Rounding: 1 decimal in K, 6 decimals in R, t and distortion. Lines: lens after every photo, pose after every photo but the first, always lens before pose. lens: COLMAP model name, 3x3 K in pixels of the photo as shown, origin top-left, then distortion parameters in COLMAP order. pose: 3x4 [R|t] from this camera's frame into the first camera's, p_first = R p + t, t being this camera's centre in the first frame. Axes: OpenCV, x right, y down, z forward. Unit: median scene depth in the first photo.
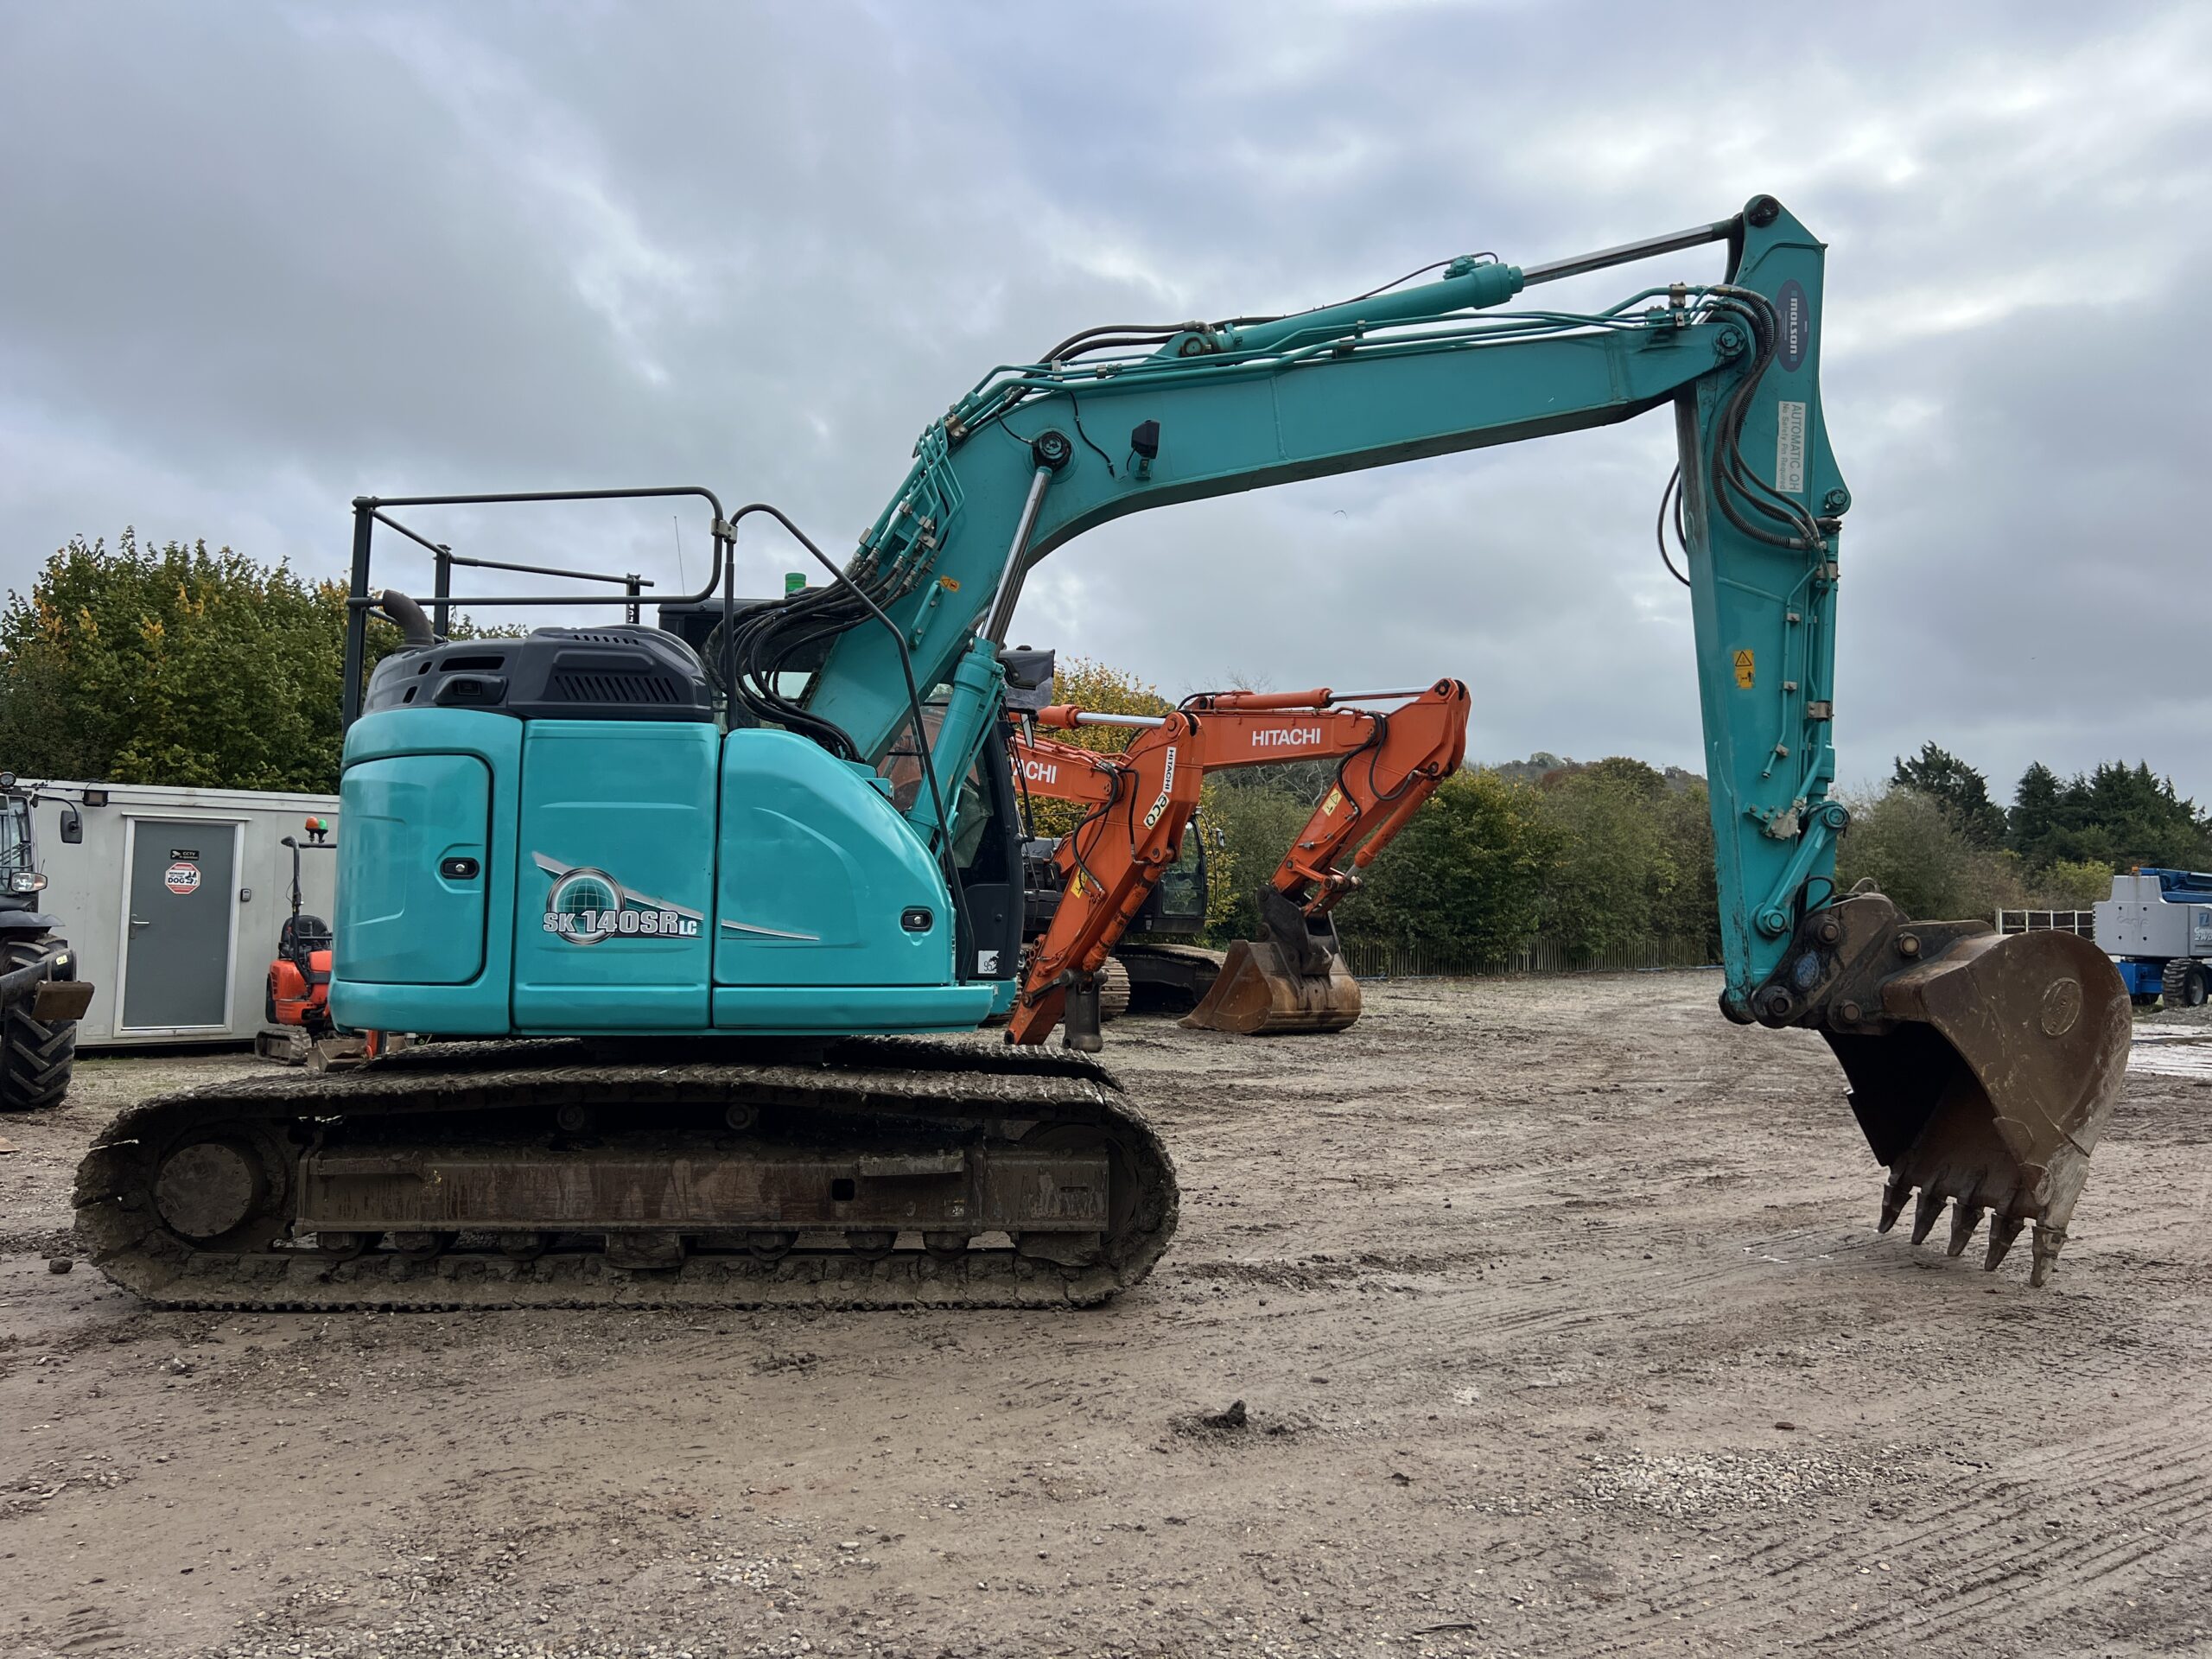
lens RADIAL K [[1681.4, 0, 1090.9], [0, 1681.4, 822.8], [0, 0, 1]] dist [0.031881, -0.004274]
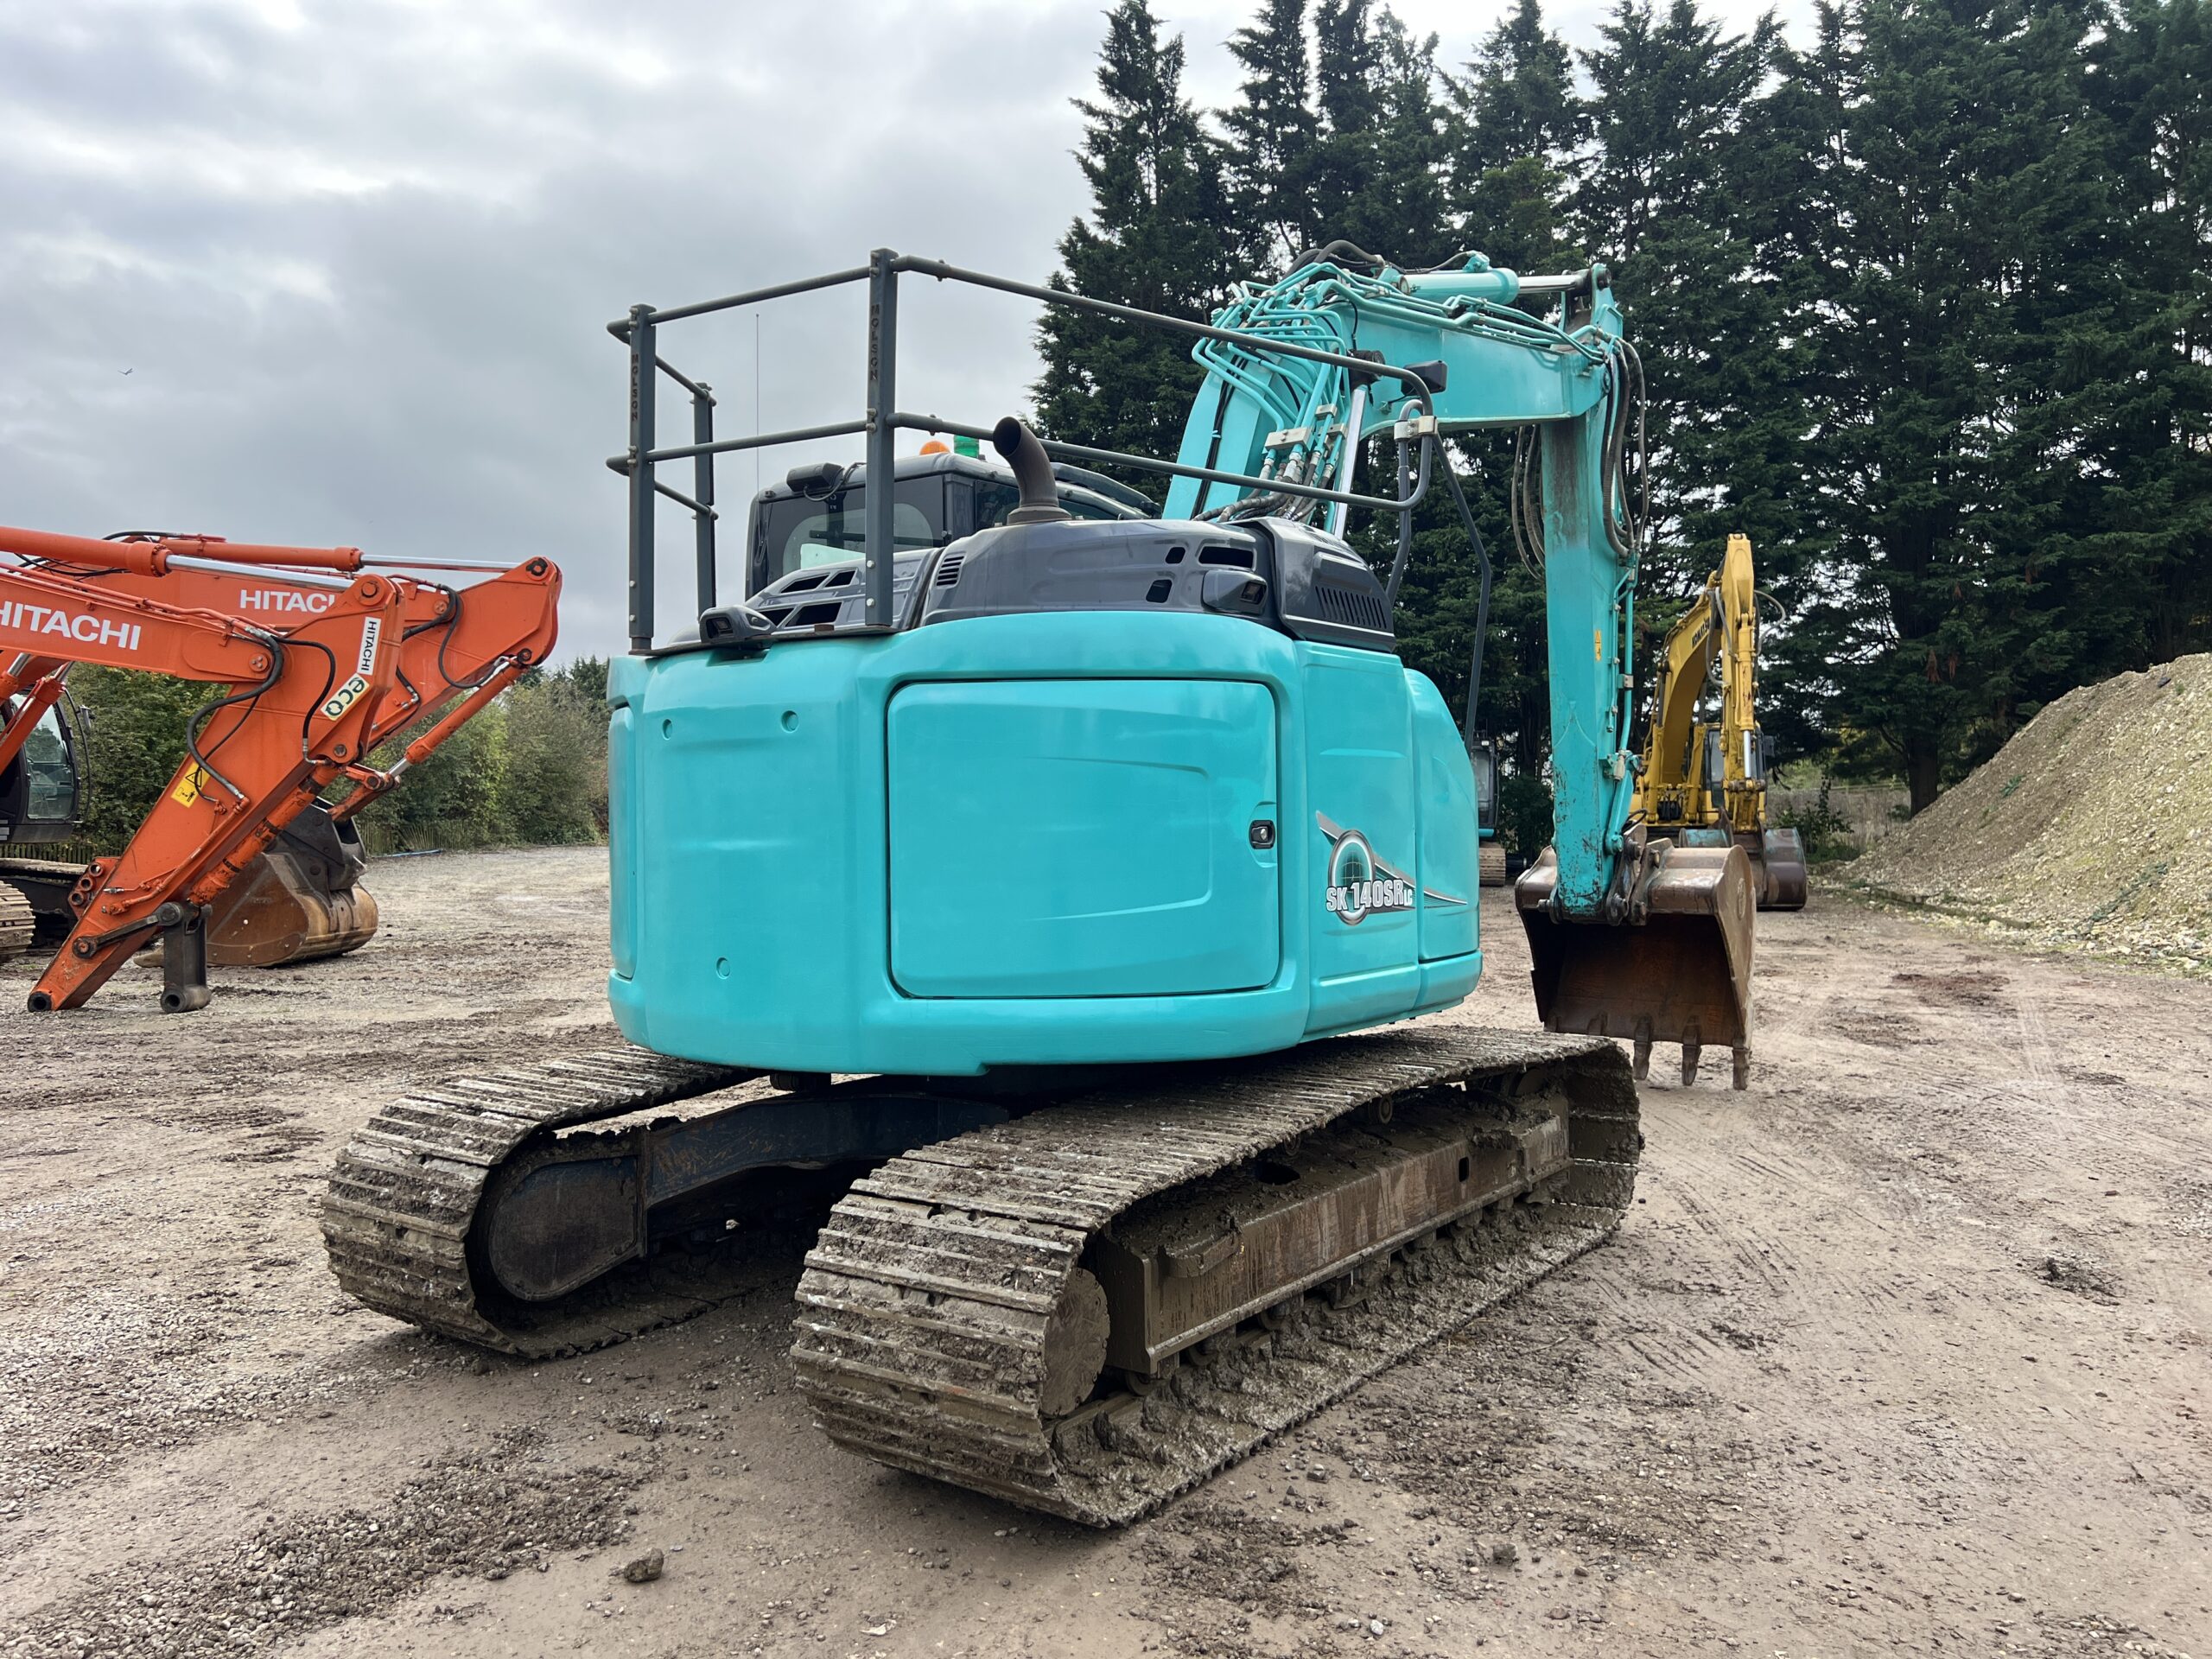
lens RADIAL K [[1681.4, 0, 1164.9], [0, 1681.4, 767.1], [0, 0, 1]] dist [0.031881, -0.004274]
pose [[0.621195, 0.009770, 0.783596, -0.321397], [-0.040646, 0.998978, 0.019767, -0.005101], [-0.782602, -0.044130, 0.620957, 0.185195]]
